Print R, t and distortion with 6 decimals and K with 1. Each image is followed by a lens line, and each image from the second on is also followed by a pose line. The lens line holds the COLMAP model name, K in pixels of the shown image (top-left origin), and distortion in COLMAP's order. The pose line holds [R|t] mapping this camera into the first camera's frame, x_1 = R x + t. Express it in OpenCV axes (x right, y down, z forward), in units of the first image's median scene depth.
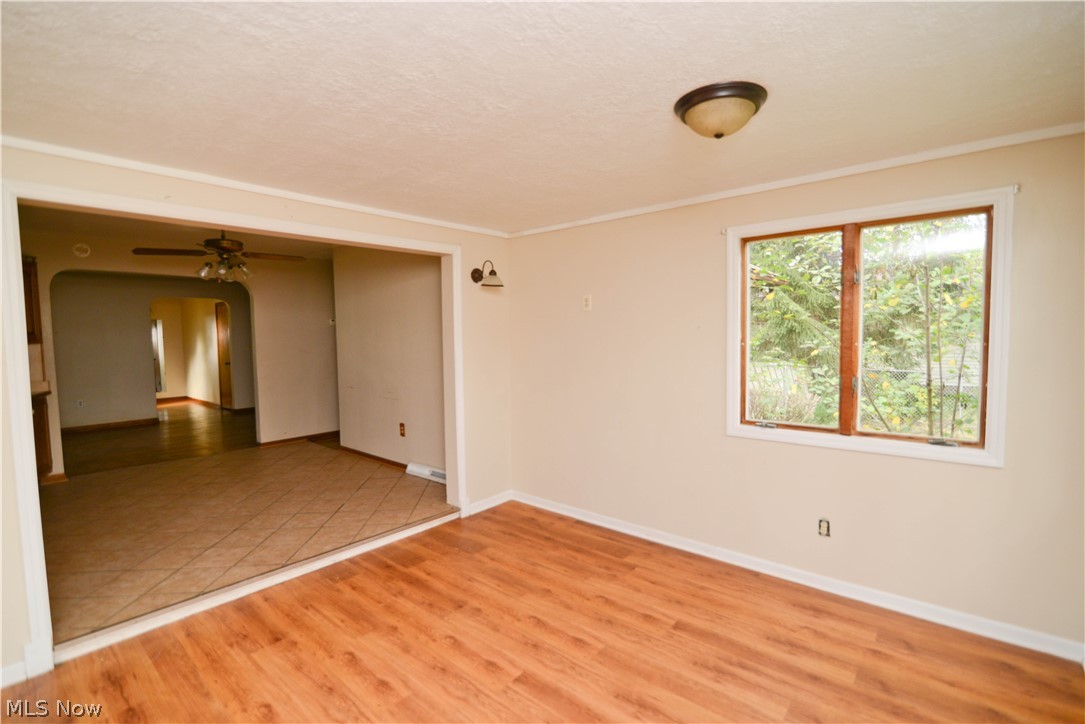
lens RADIAL K [[496.0, 0, 542.6], [0, 496.0, 362.1], [0, 0, 1]] dist [-0.019881, 0.001079]
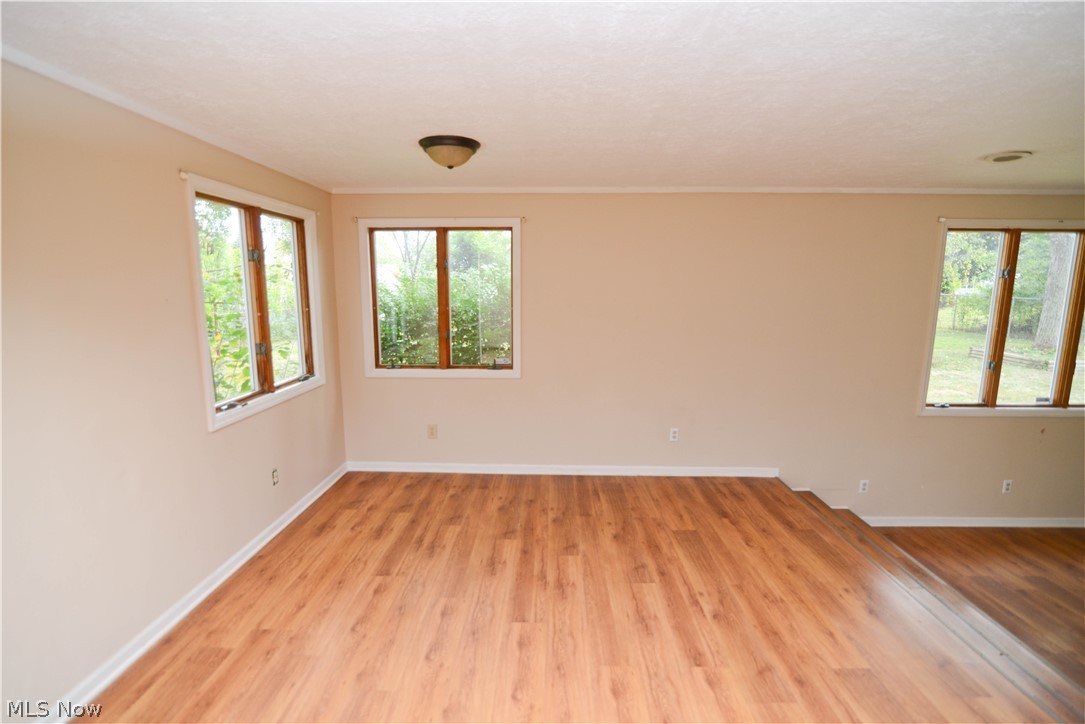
lens RADIAL K [[496.0, 0, 542.1], [0, 496.0, 364.1], [0, 0, 1]] dist [-0.019881, 0.001079]
pose [[-0.633491, -0.104908, 0.766605, -0.794694], [0.052696, 0.982616, 0.178015, -0.106562], [-0.771953, 0.153168, -0.616950, 1.431132]]
